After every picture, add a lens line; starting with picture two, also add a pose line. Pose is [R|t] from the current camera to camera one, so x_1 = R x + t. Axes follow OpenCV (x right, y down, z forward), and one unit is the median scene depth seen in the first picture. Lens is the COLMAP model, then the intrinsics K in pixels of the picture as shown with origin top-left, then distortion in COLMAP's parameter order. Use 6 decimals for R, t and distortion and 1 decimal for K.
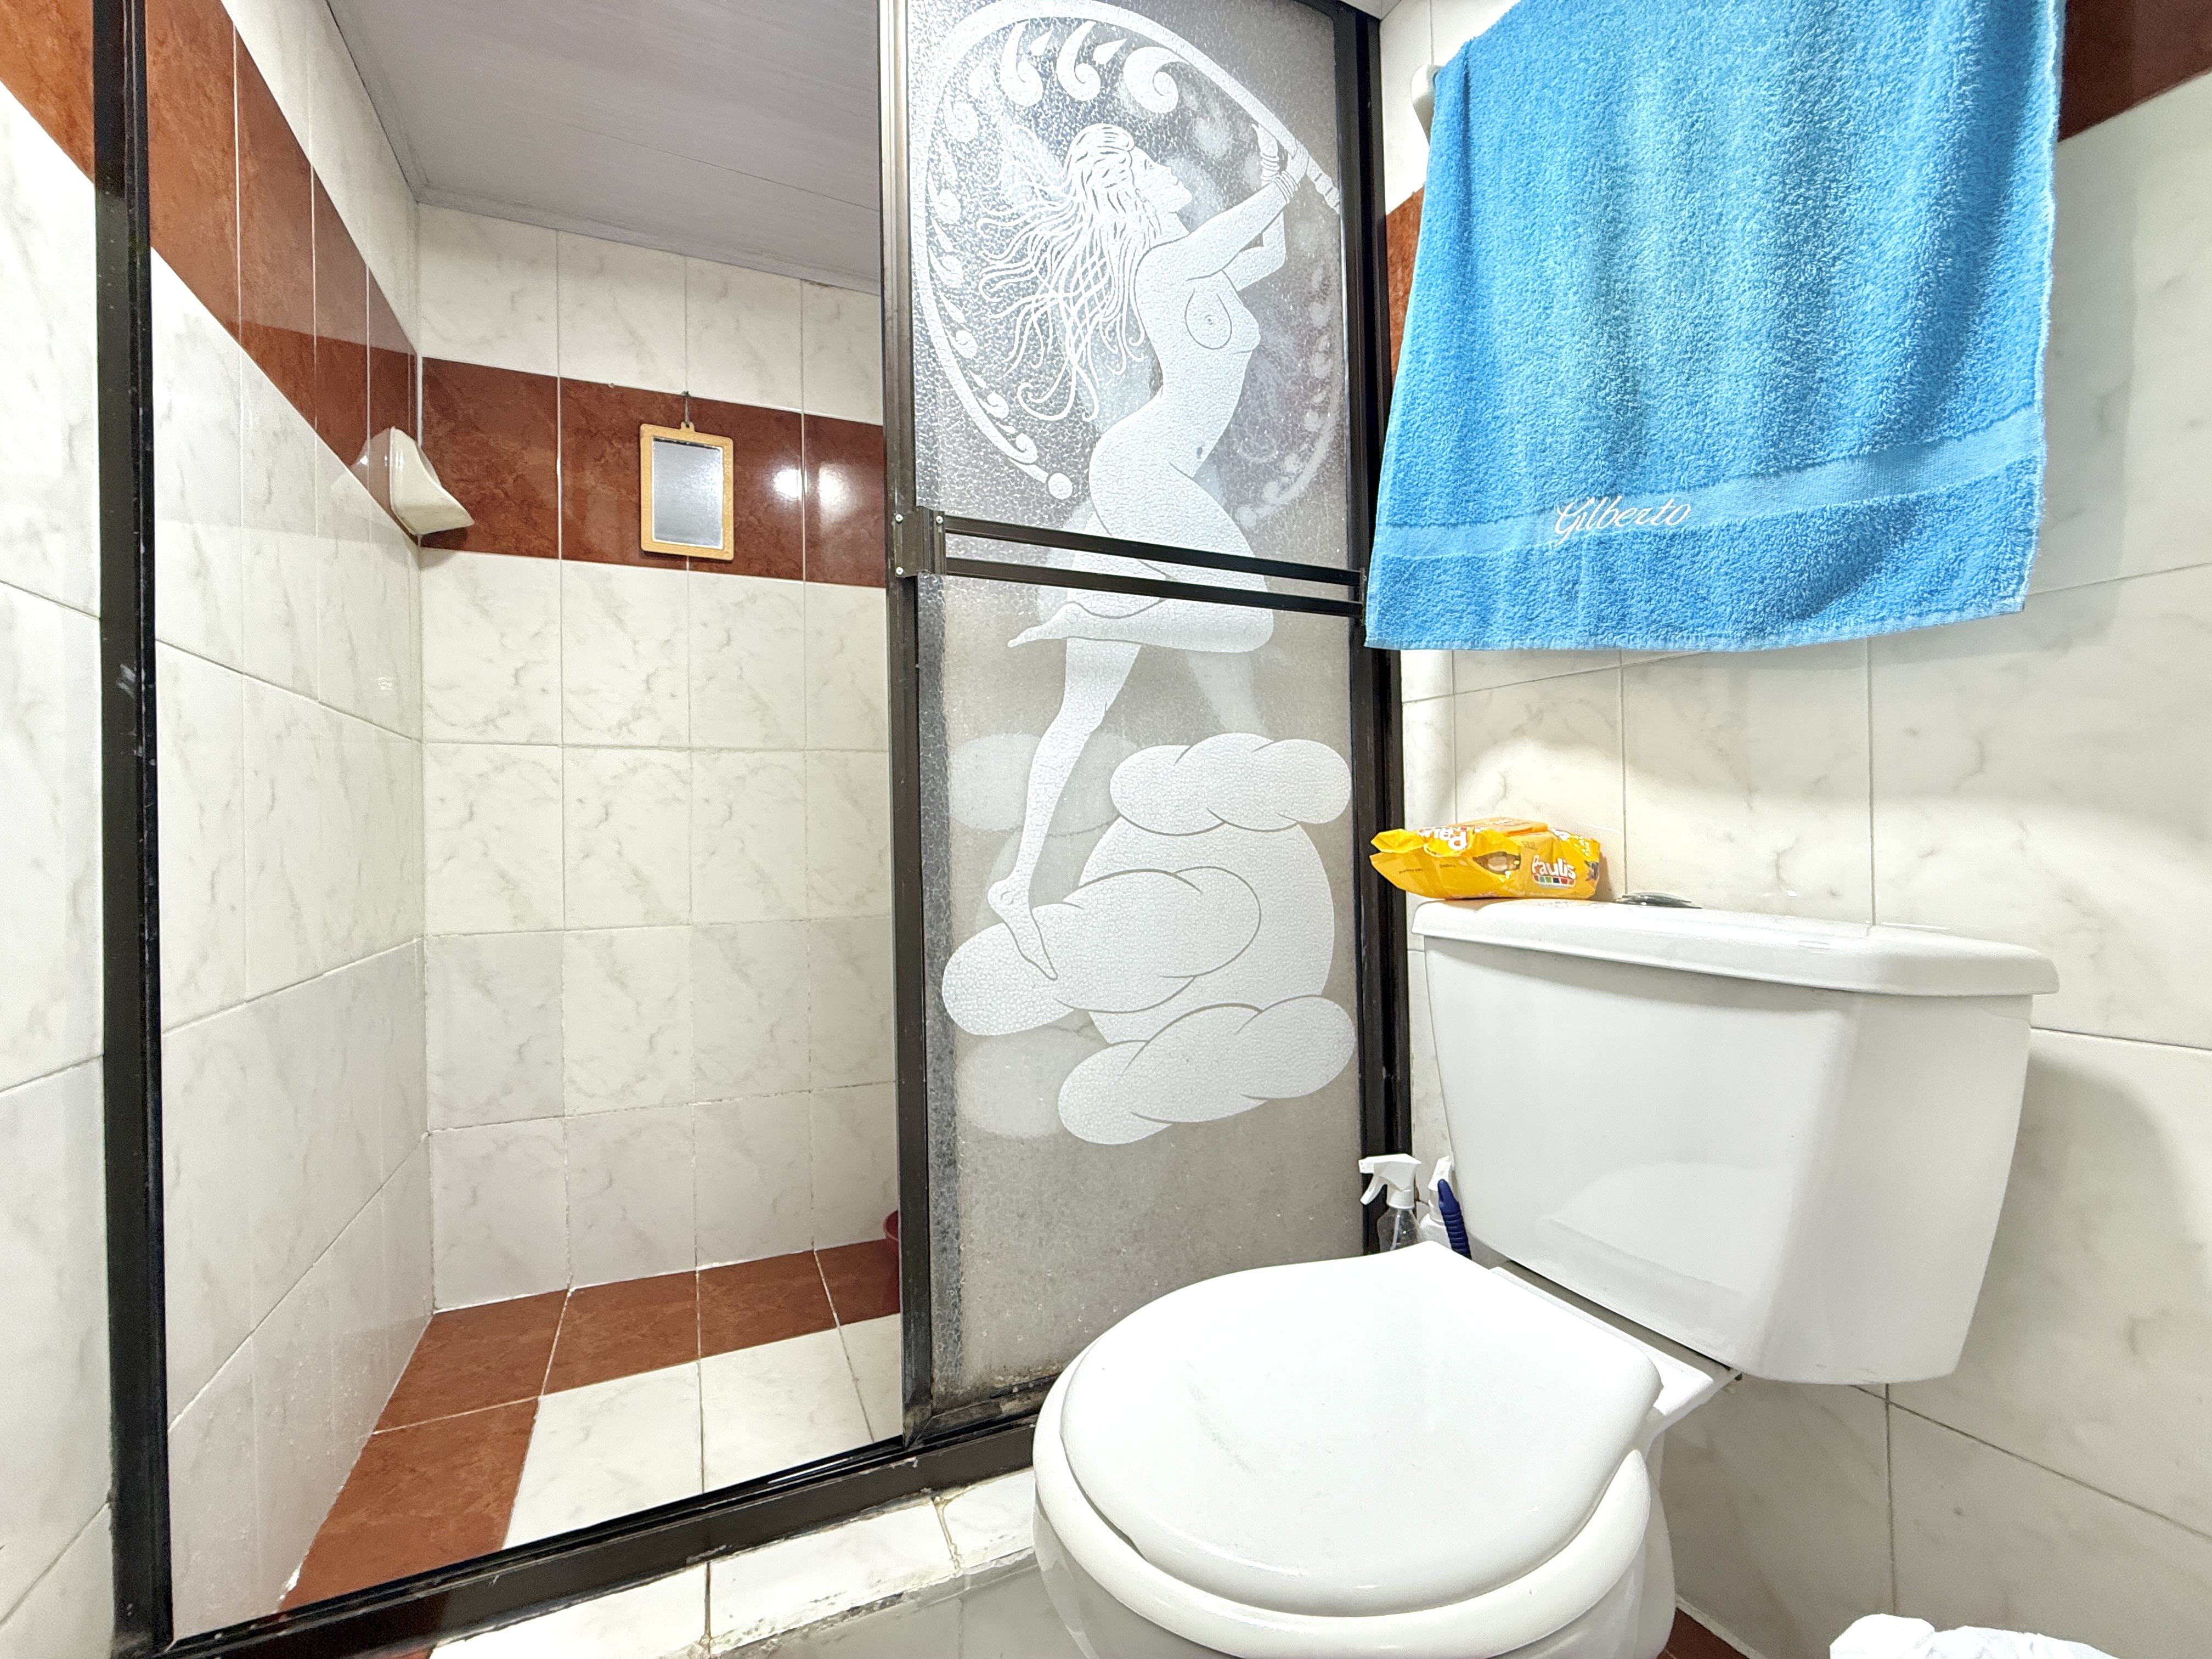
lens RADIAL K [[882.2, 0, 1102.2], [0, 882.2, 829.7], [0, 0, 1]] dist [-0.000024, 0.000159]
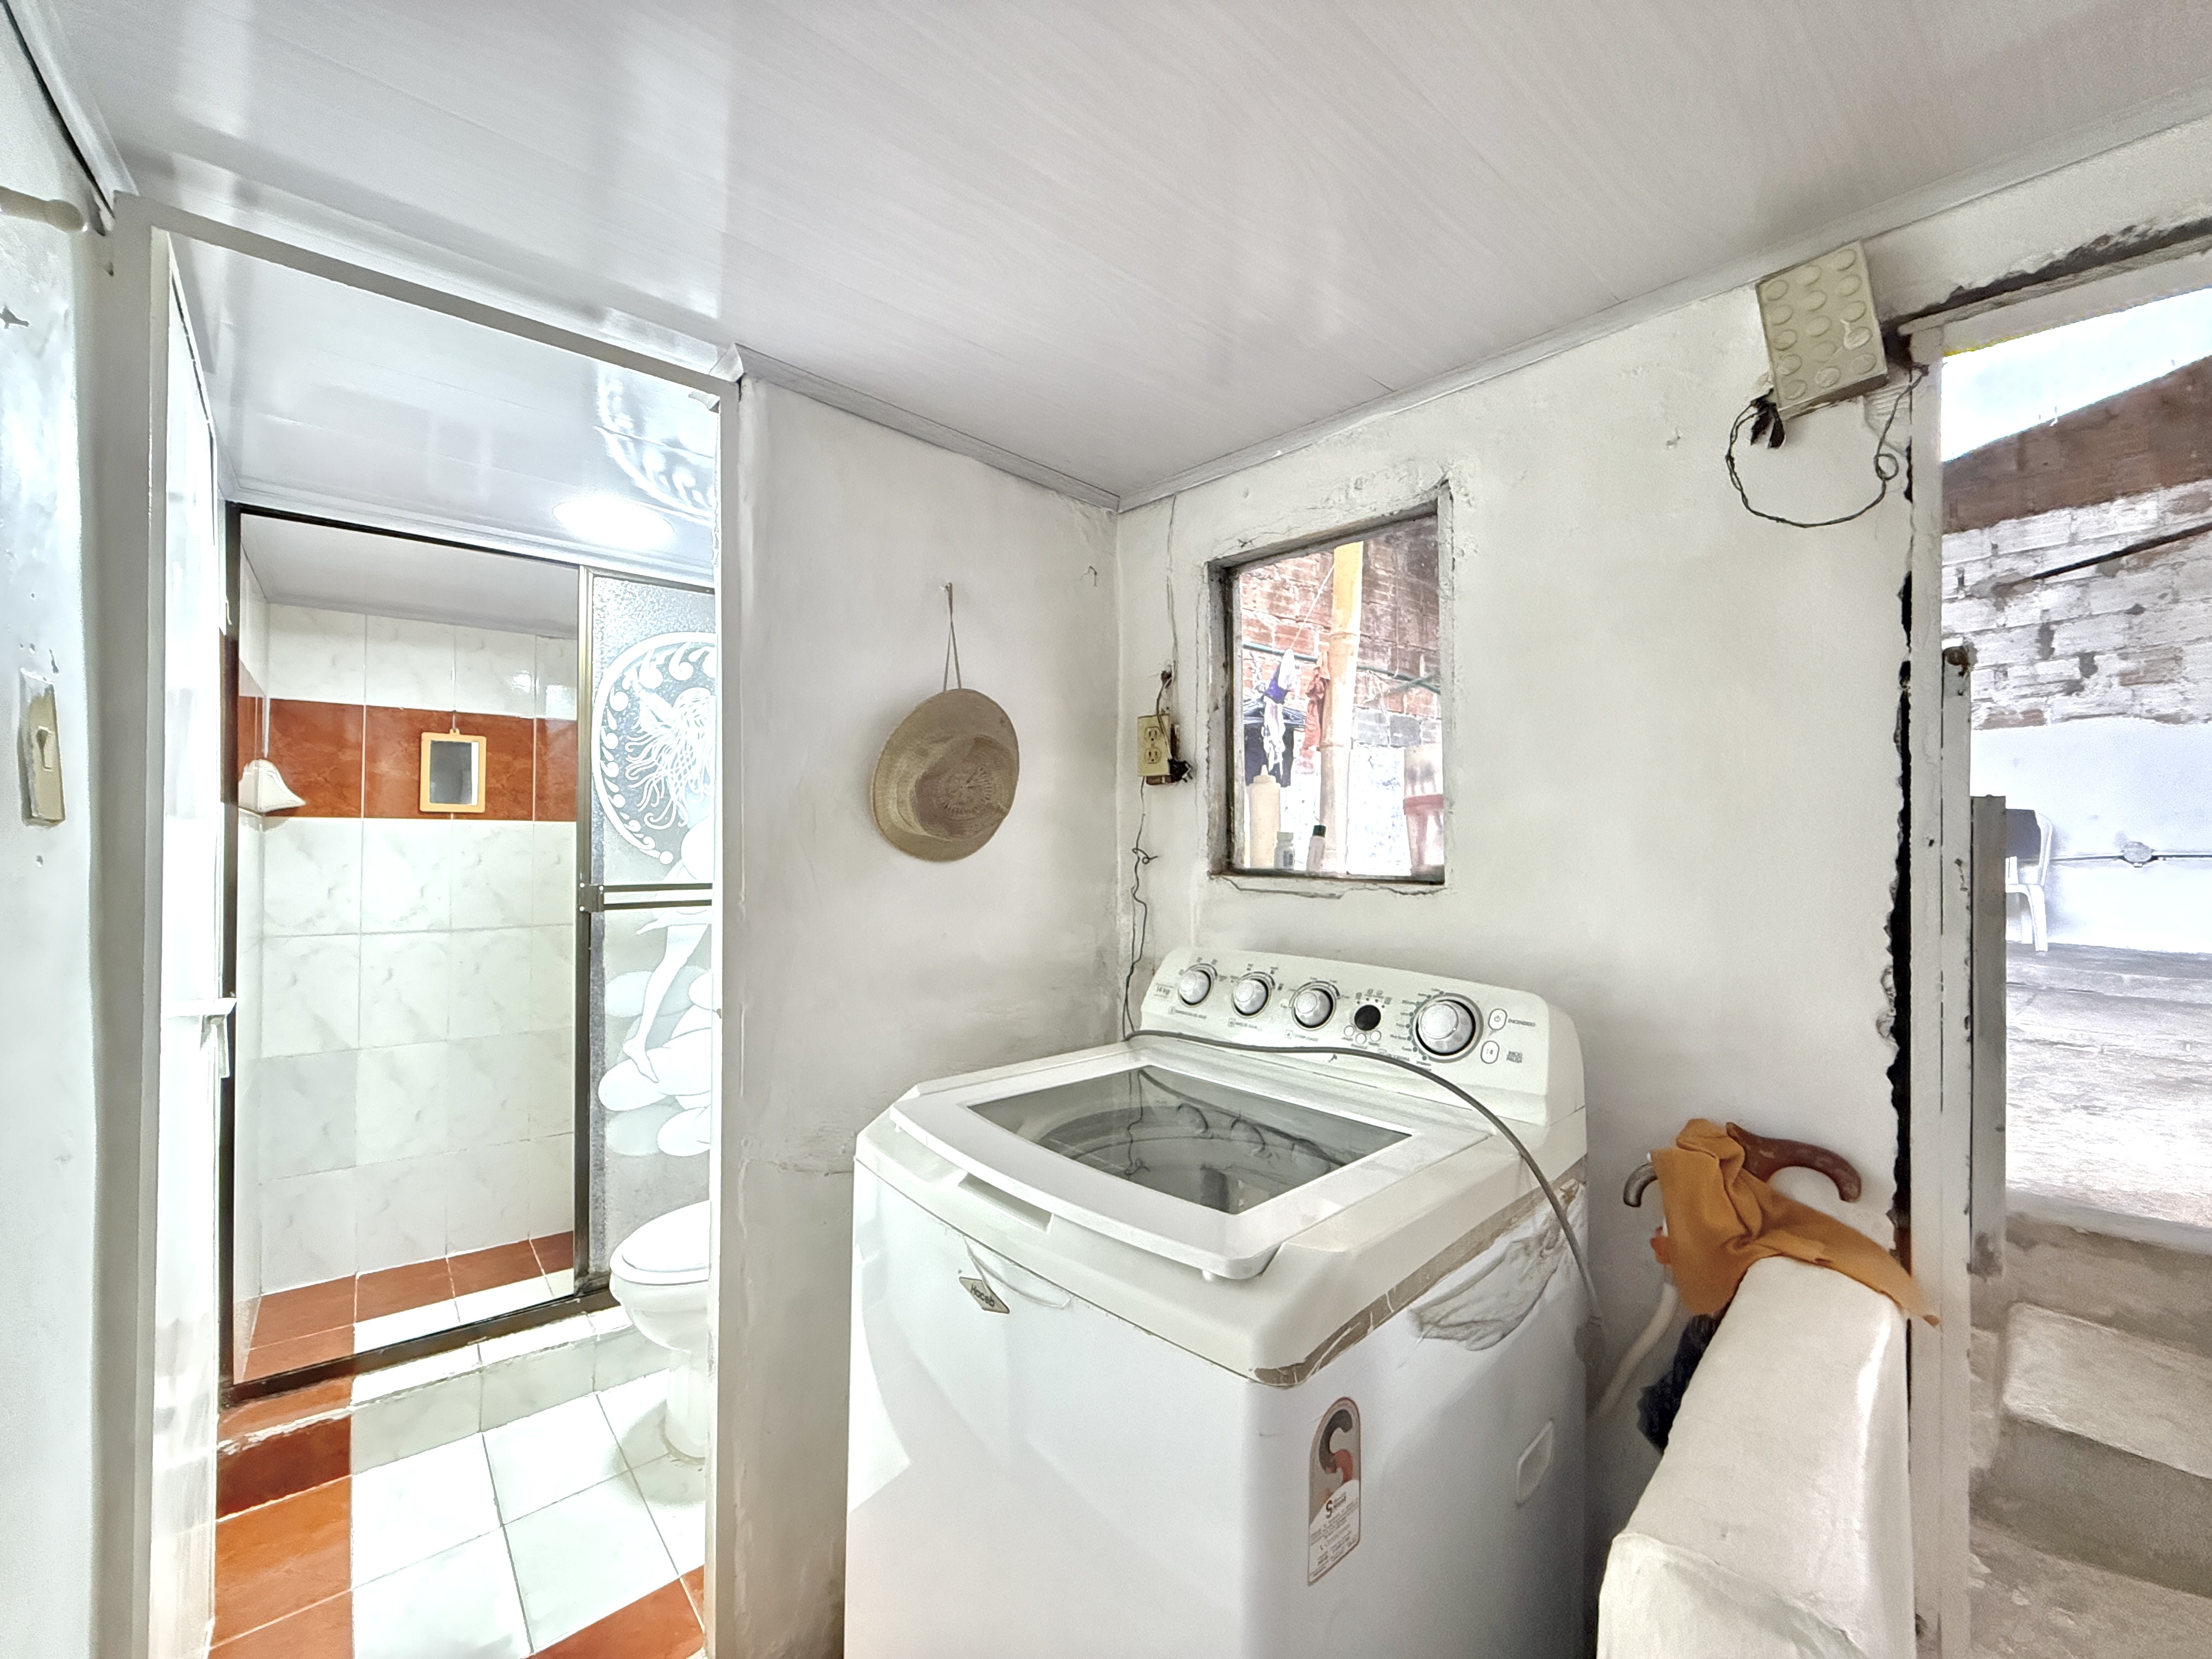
lens RADIAL K [[882.2, 0, 1106.5], [0, 882.2, 826.8], [0, 0, 1]] dist [-0.000024, 0.000159]
pose [[0.966794, 0.018350, 0.254898, 0.337105], [-0.013095, 0.999666, -0.022299, -0.320155], [-0.255222, 0.018221, 0.966711, -1.056262]]
